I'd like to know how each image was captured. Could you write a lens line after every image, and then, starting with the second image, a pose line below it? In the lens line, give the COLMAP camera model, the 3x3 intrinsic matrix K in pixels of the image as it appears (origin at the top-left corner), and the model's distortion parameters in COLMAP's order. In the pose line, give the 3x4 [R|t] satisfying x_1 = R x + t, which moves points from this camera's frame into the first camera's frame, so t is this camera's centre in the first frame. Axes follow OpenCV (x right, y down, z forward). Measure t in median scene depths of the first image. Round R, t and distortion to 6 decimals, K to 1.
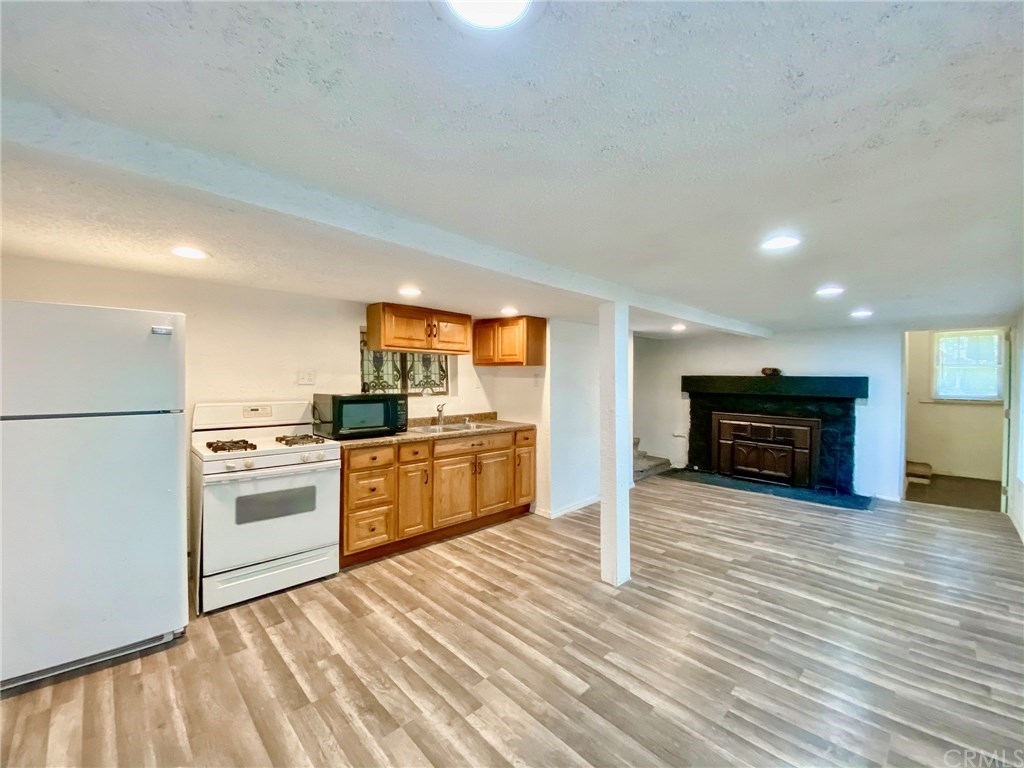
lens RADIAL K [[424.7, 0, 512.0], [0, 424.7, 384.0], [0, 0, 1]] dist [-0.000491, -0.000555]
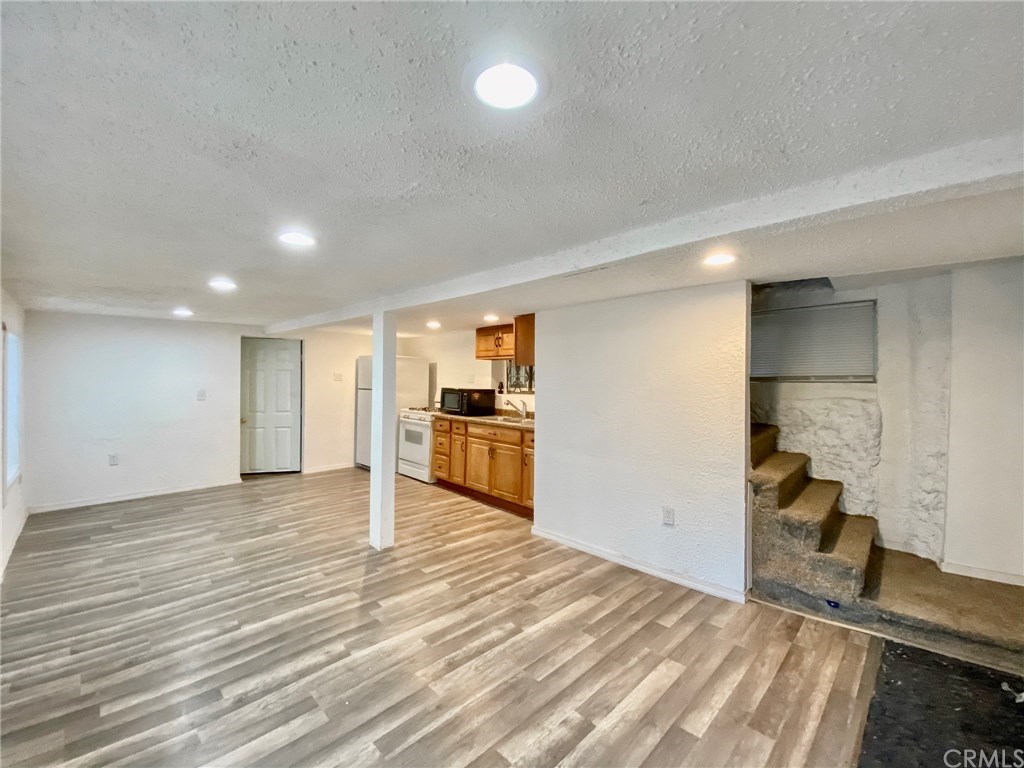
lens RADIAL K [[417.8, 0, 512.0], [0, 417.8, 384.0], [0, 0, 1]] dist [0.000774, -0.000041]
pose [[0.015618, 0.003974, -0.999870, 1.202573], [-0.035006, 0.999381, 0.003425, -0.003591], [0.999265, 0.034947, 0.015748, 1.131383]]
